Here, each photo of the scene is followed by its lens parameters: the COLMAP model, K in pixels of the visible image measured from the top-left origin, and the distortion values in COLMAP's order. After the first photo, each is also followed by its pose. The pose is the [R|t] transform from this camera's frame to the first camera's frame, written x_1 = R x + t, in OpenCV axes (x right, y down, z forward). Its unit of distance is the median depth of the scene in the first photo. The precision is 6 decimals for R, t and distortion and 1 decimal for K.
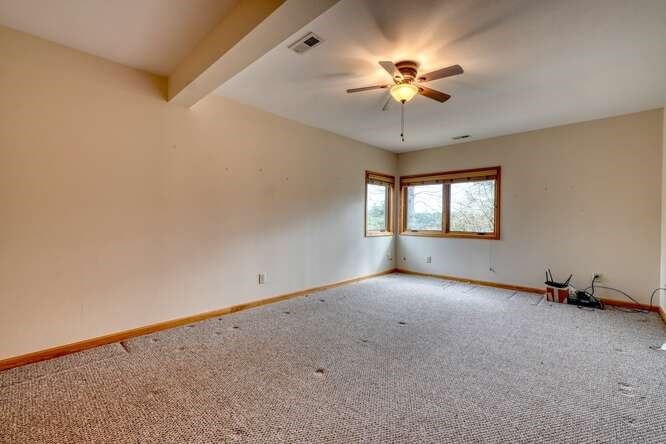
lens RADIAL K [[284.0, 0, 332.5], [0, 284.0, 221.3], [0, 0, 1]] dist [0.007365, 0.000076]
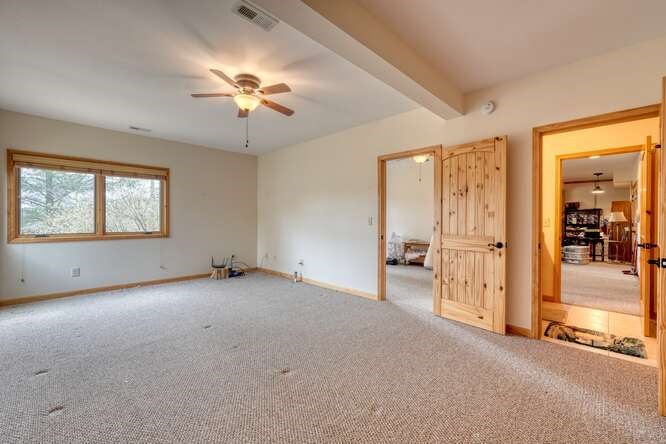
lens RADIAL K [[284.0, 0, 331.8], [0, 284.0, 220.2], [0, 0, 1]] dist [0.007365, 0.000076]
pose [[0.031704, -0.007686, 0.999468, -0.446251], [0.004279, 0.999962, 0.007554, -0.005763], [-0.999488, 0.004037, 0.031736, 0.346509]]
